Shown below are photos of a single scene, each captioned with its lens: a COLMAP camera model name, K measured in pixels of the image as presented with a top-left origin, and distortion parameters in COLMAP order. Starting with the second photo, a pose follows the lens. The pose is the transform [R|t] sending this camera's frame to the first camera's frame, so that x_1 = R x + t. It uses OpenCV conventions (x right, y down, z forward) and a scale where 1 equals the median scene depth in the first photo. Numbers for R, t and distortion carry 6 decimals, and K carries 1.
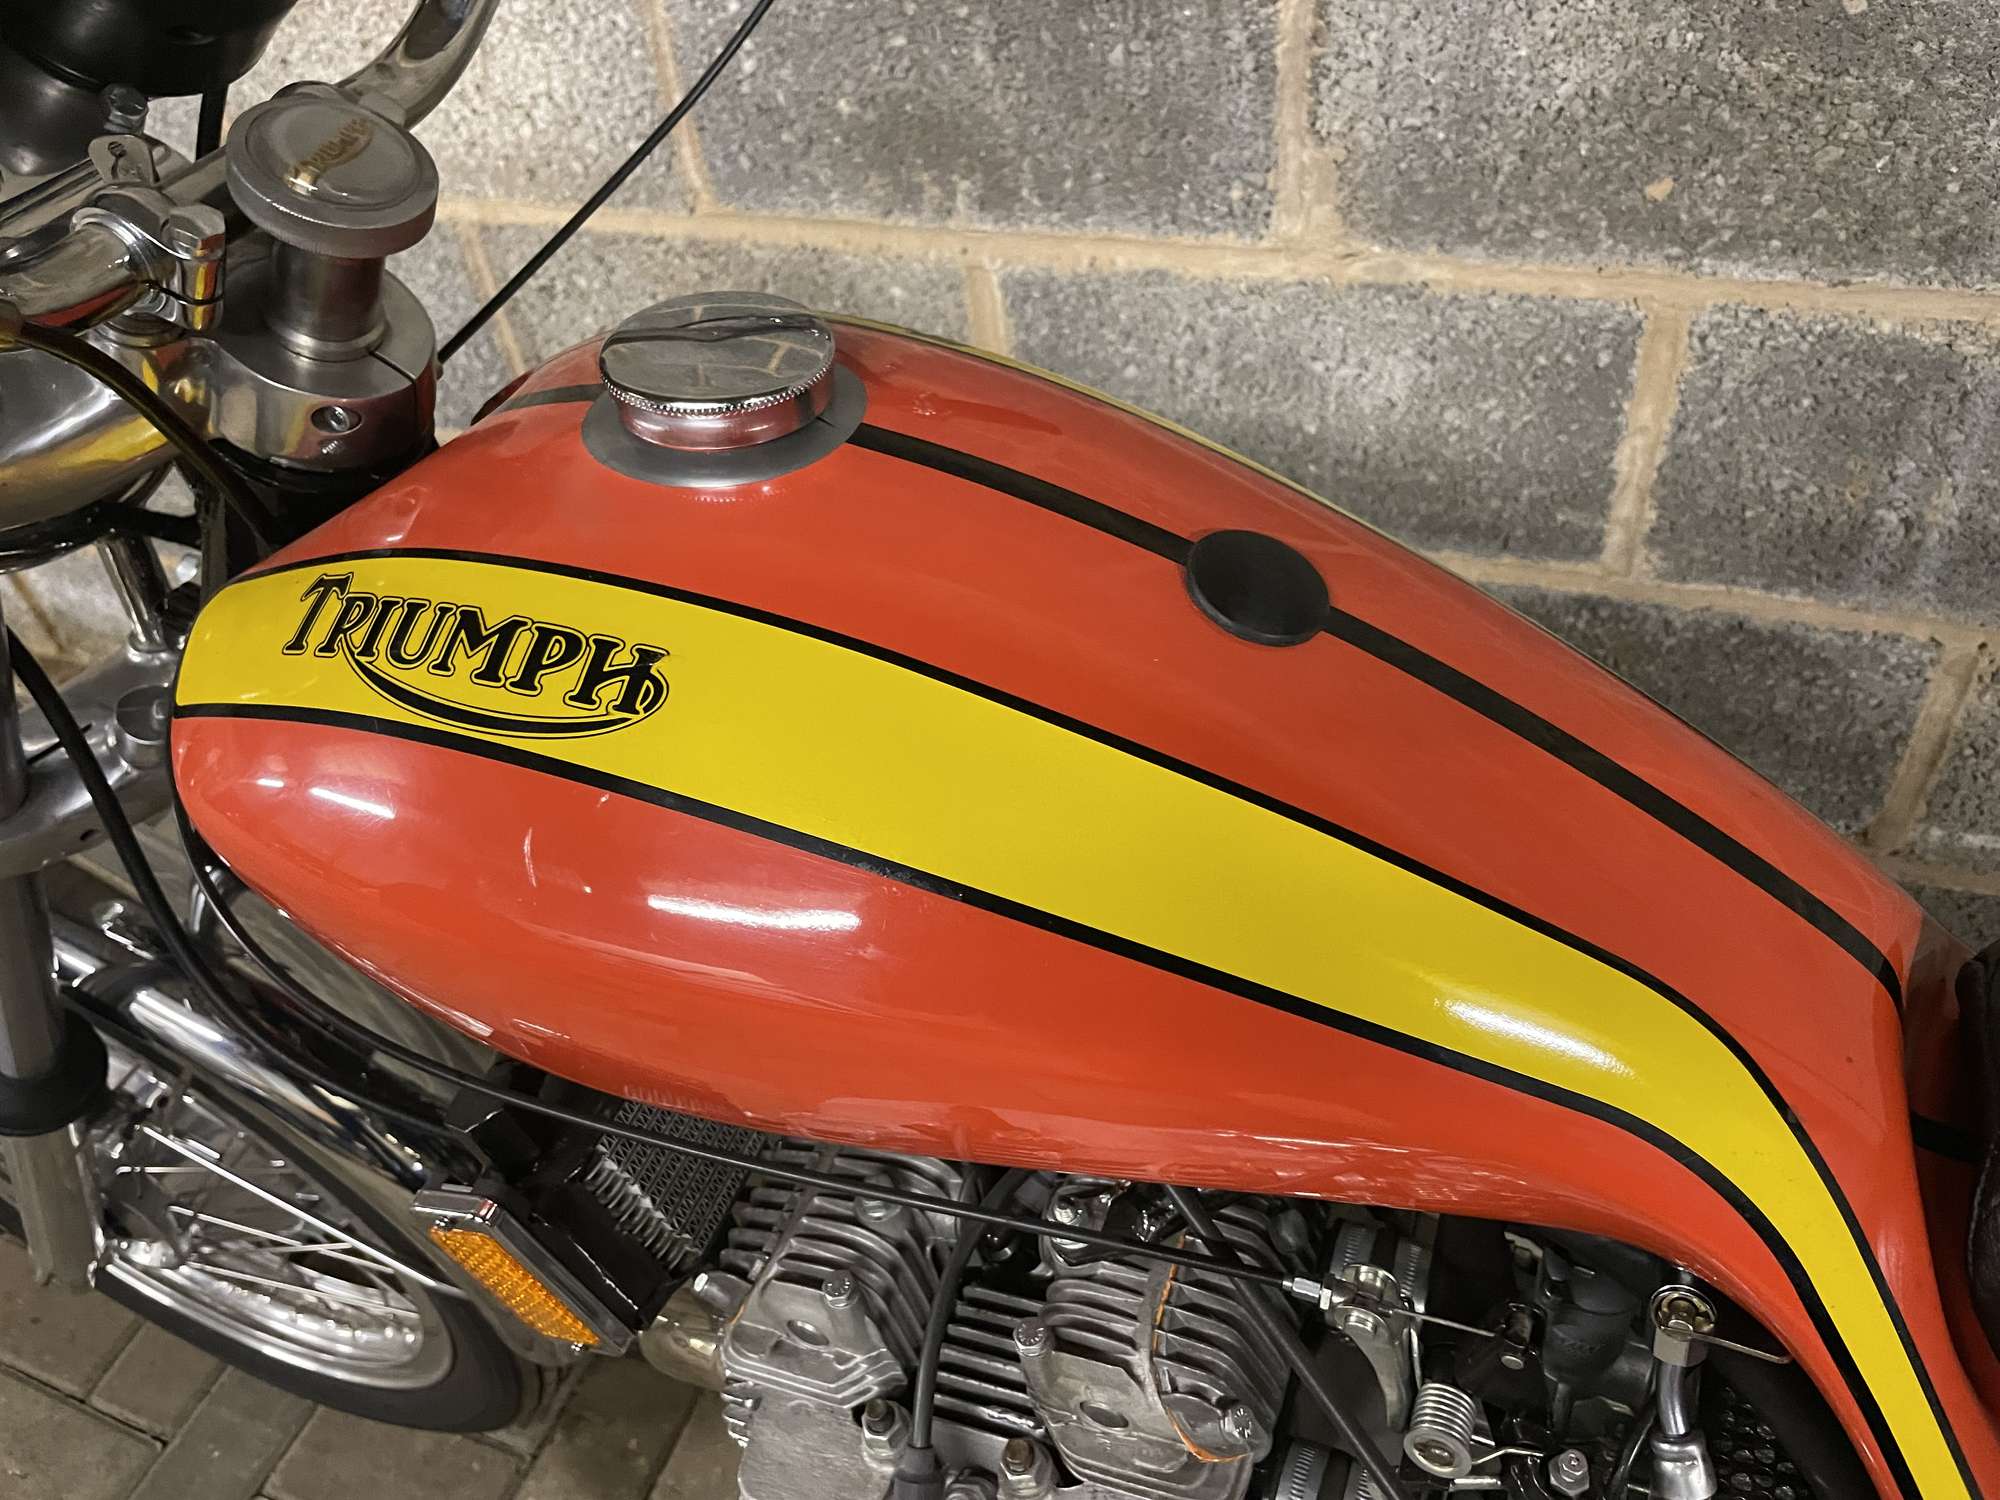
lens RADIAL K [[1533.6, 0, 978.7], [0, 1533.6, 717.1], [0, 0, 1]] dist [0.078240, -0.120346]
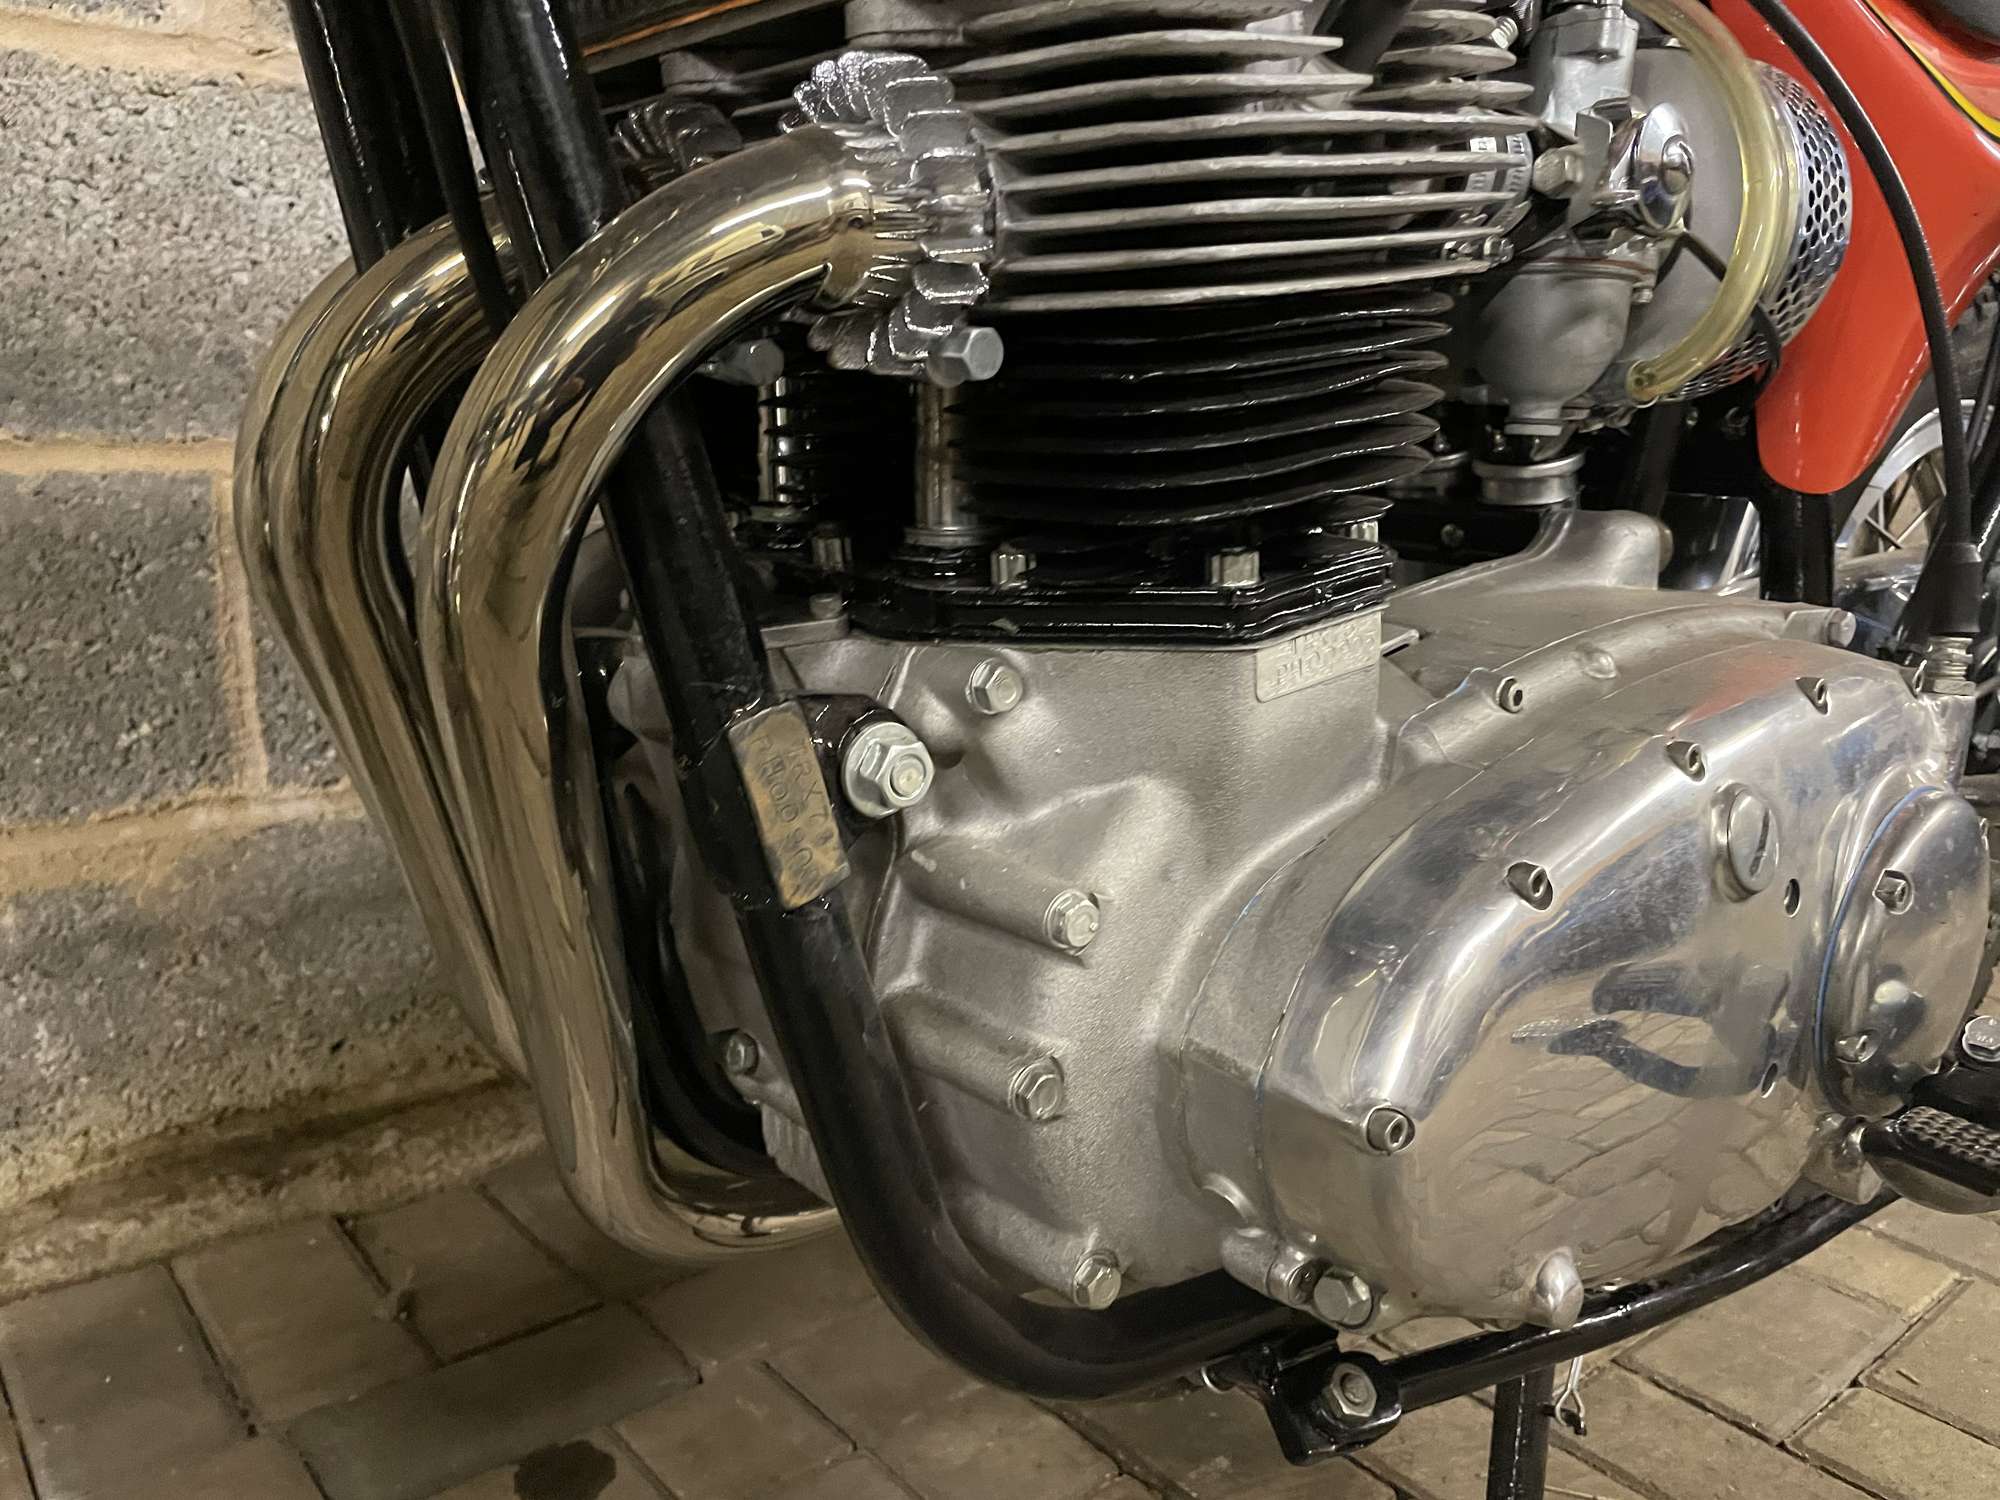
lens RADIAL K [[1533.6, 0, 985.4], [0, 1533.6, 757.9], [0, 0, 1]] dist [0.078240, -0.120346]
pose [[0.466704, -0.072354, 0.881449, -0.376133], [0.524071, 0.825449, -0.209725, 0.435770], [-0.712416, 0.559821, 0.423159, 0.507546]]
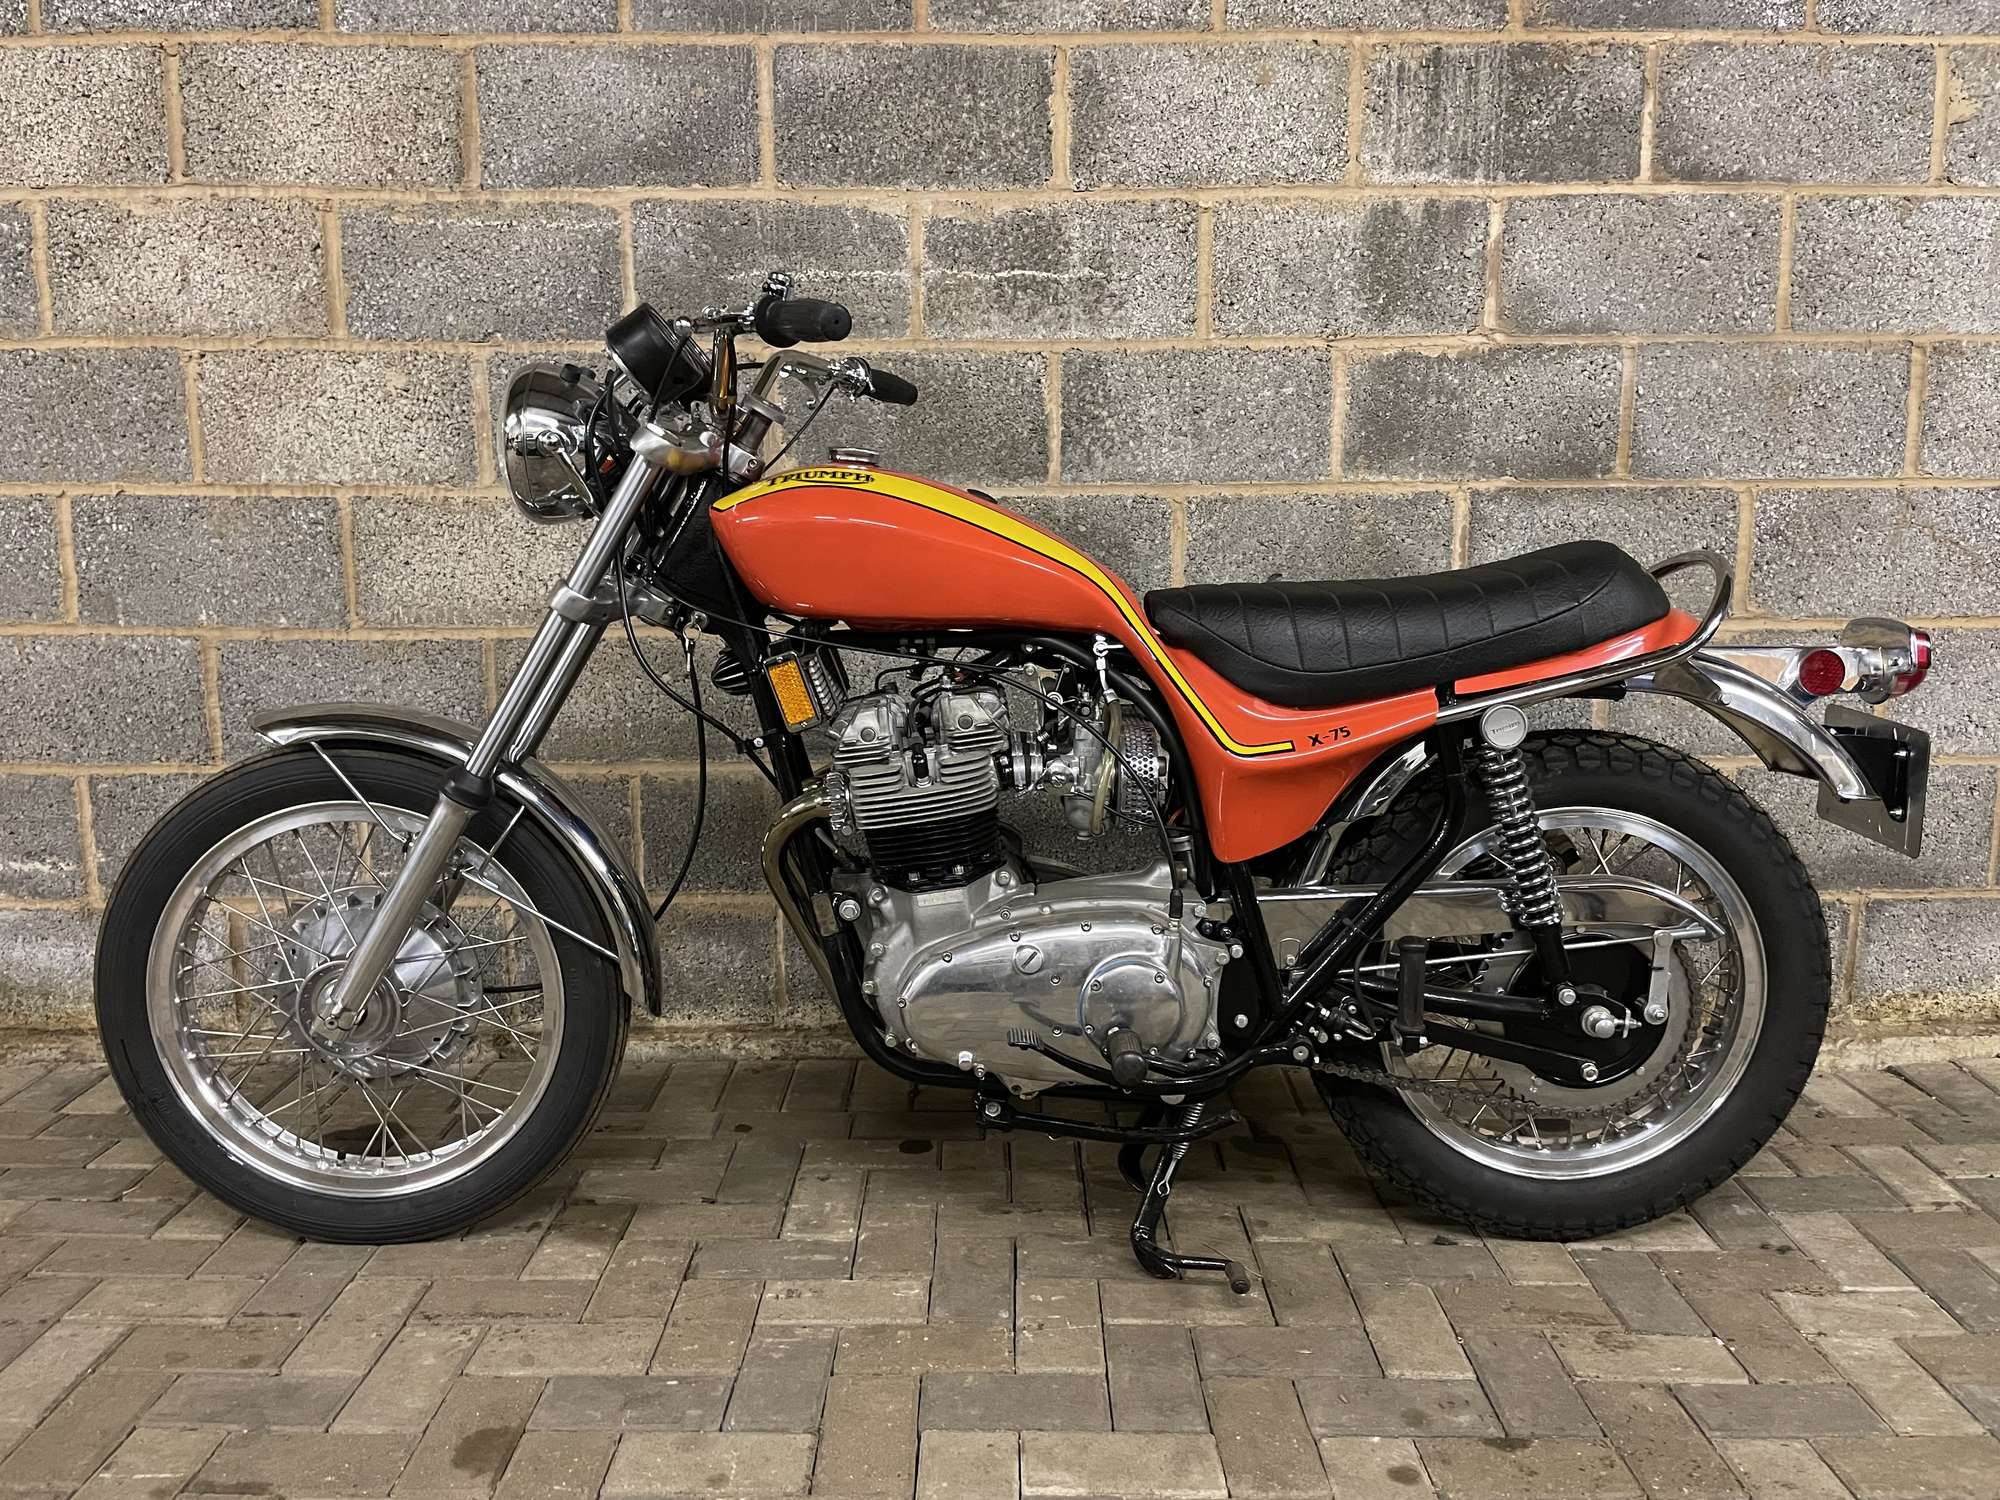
lens RADIAL K [[1533.6, 0, 1002.1], [0, 1533.6, 714.5], [0, 0, 1]] dist [0.078240, -0.120346]
pose [[0.919604, 0.055369, 0.388926, -0.583520], [0.176428, 0.826354, -0.534802, 1.124267], [-0.351001, 0.560423, 0.750149, -0.805197]]
